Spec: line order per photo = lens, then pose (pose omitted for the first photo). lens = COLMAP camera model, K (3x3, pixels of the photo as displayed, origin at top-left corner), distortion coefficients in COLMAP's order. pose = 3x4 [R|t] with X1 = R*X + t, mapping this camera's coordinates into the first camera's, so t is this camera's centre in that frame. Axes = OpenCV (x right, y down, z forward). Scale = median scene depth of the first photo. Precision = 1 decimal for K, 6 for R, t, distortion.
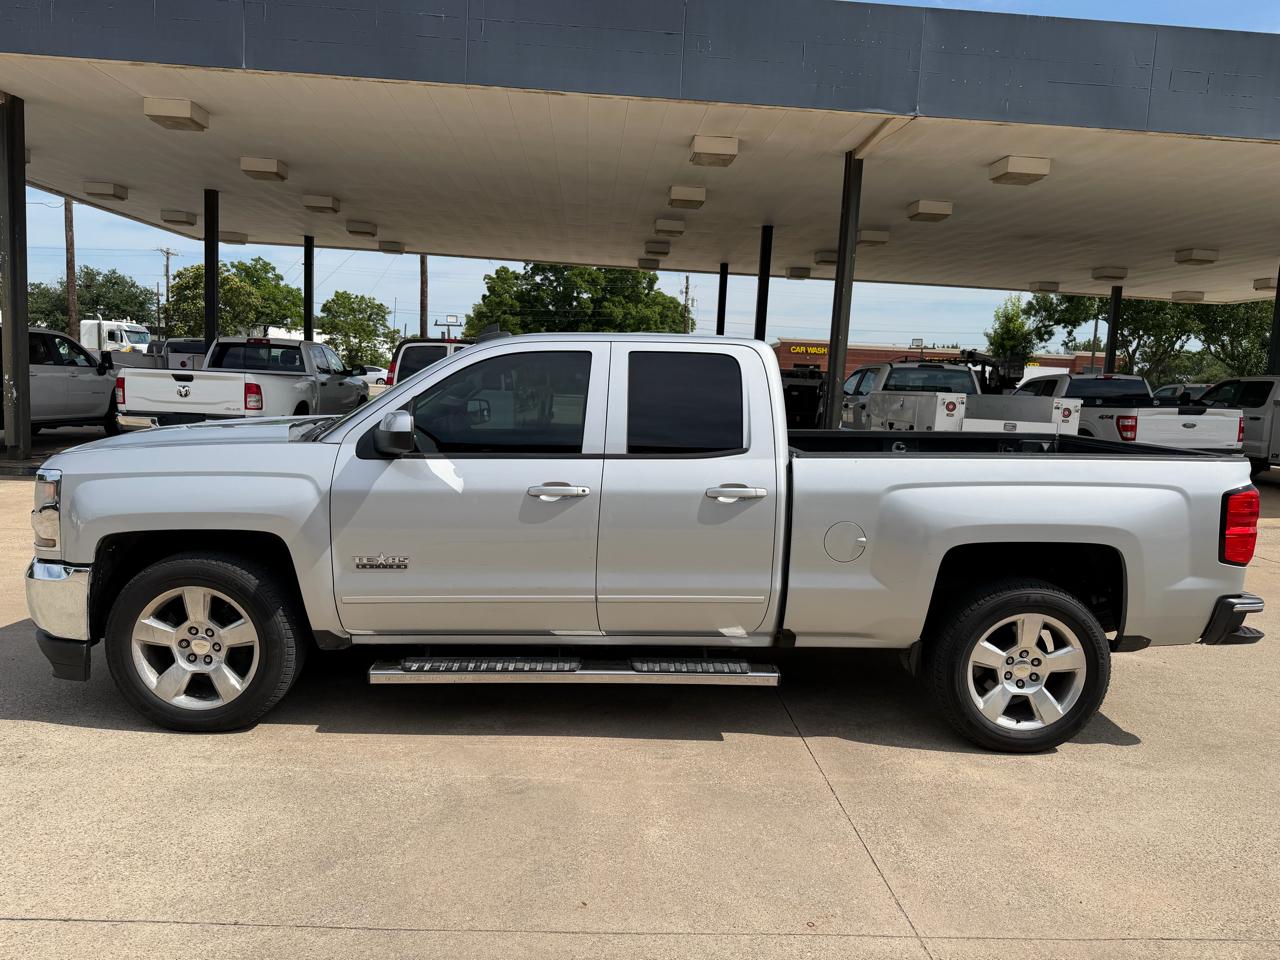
lens RADIAL K [[901.0, 0, 633.3], [0, 901.0, 479.6], [0, 0, 1]] dist [0.083249, -0.131086]
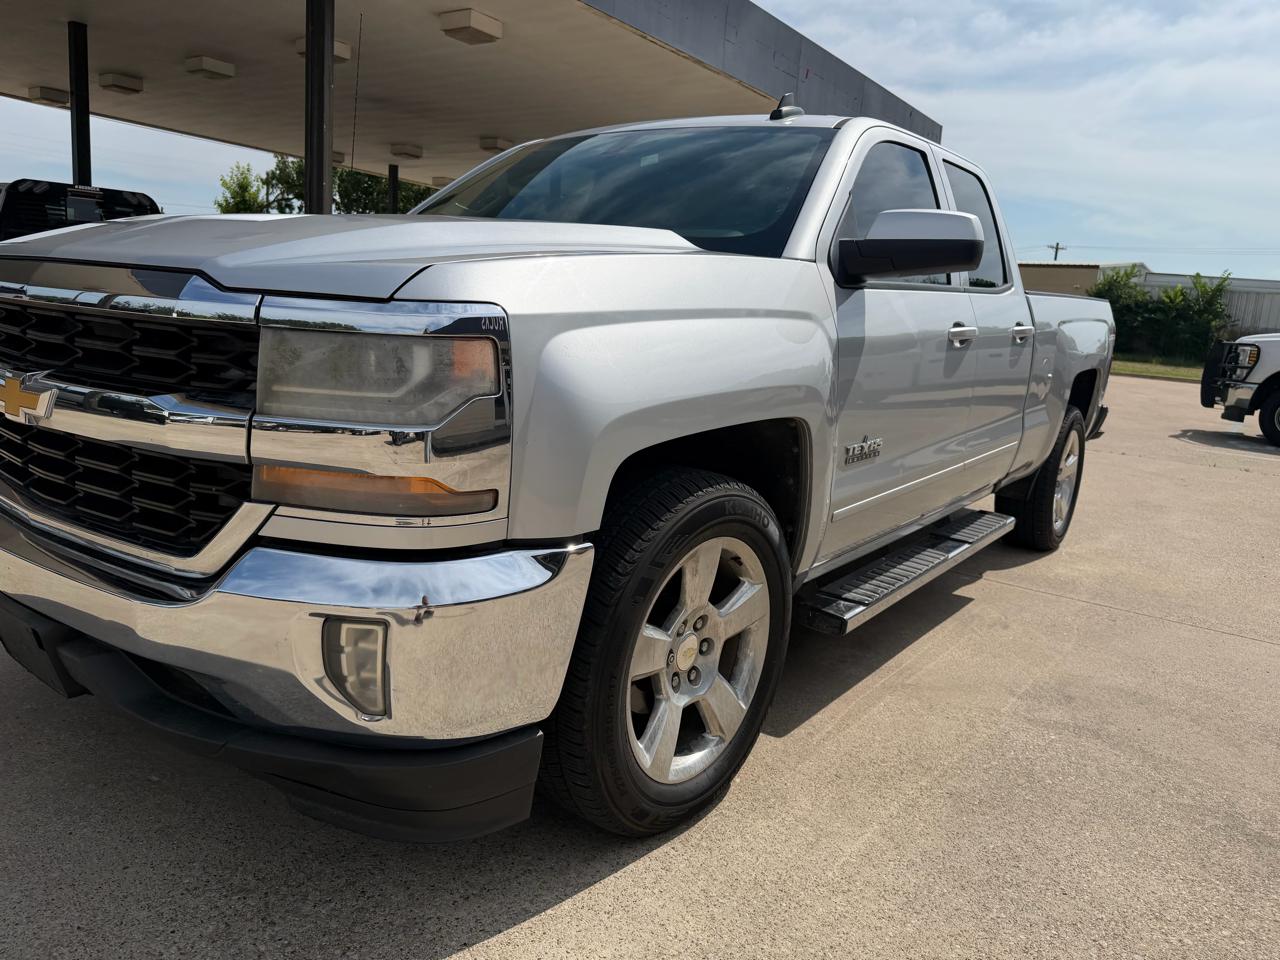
lens RADIAL K [[911.7, 0, 635.9], [0, 911.7, 472.3], [0, 0, 1]] dist [0.038513, -0.054536]
pose [[0.625424, -0.135027, 0.768514, -0.859811], [0.044050, 0.989453, 0.137997, 0.009556], [-0.779041, -0.052454, 0.624775, 0.698296]]
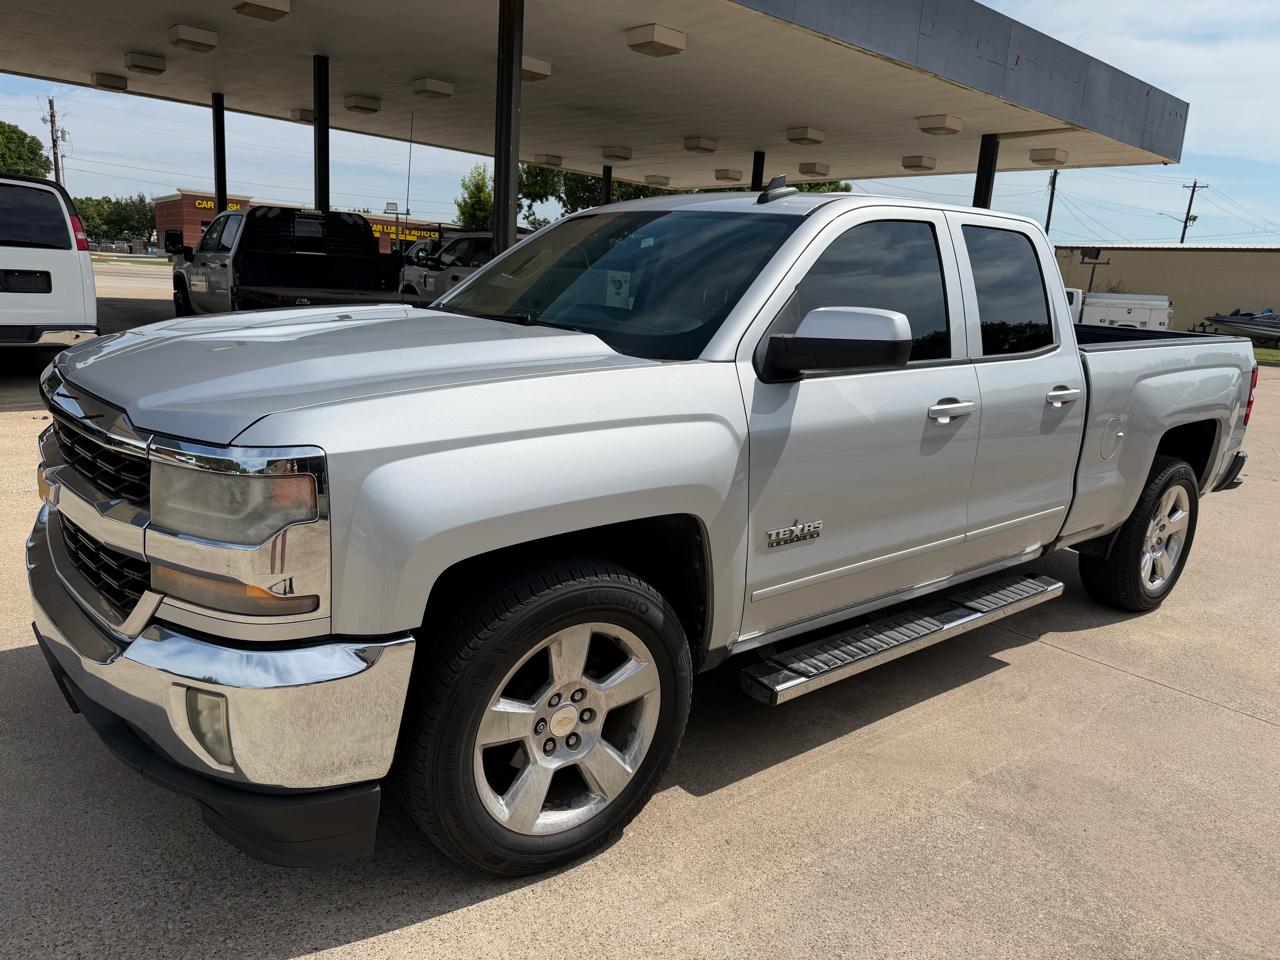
lens RADIAL K [[909.5, 0, 644.8], [0, 909.5, 483.4], [0, 0, 1]] dist [0.037489, -0.051495]
pose [[0.791649, -0.123508, 0.598363, -0.750314], [0.035539, 0.987005, 0.156709, -0.055115], [-0.609942, -0.102793, 0.785751, 0.522469]]
